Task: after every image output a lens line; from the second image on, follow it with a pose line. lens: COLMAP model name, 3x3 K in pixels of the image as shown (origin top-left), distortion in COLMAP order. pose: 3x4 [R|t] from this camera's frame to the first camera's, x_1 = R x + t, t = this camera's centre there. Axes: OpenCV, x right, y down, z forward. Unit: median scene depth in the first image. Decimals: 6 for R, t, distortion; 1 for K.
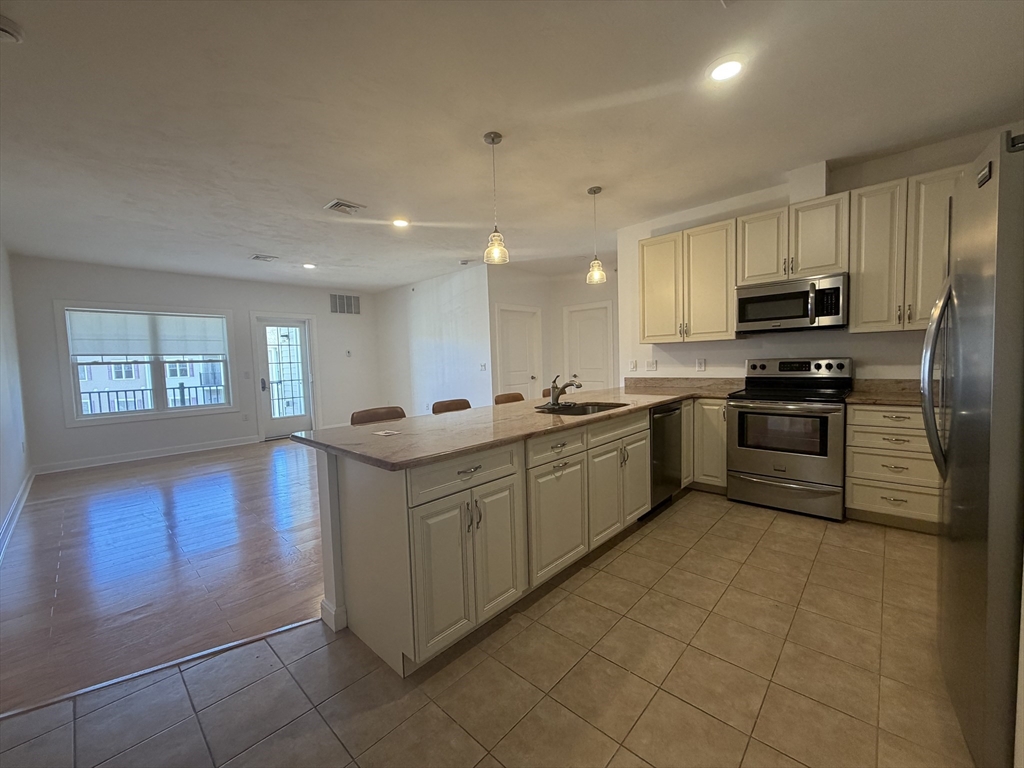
lens RADIAL K [[407.0, 0, 506.3], [0, 407.0, 384.6], [0, 0, 1]] dist [-0.002070, -0.000421]
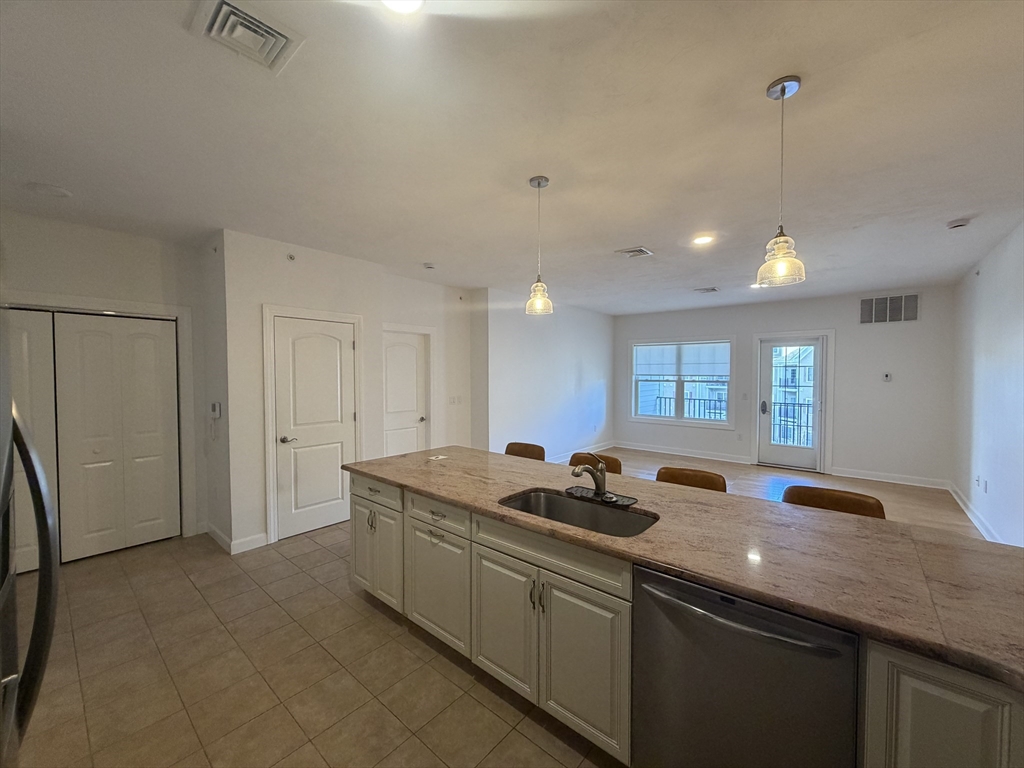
lens RADIAL K [[407.0, 0, 506.3], [0, 407.0, 384.6], [0, 0, 1]] dist [-0.002070, -0.000421]
pose [[0.042601, 0.061042, -0.997226, 0.720554], [-0.063624, 0.996272, 0.058266, -0.151985], [0.997064, 0.060965, 0.046326, 0.713230]]
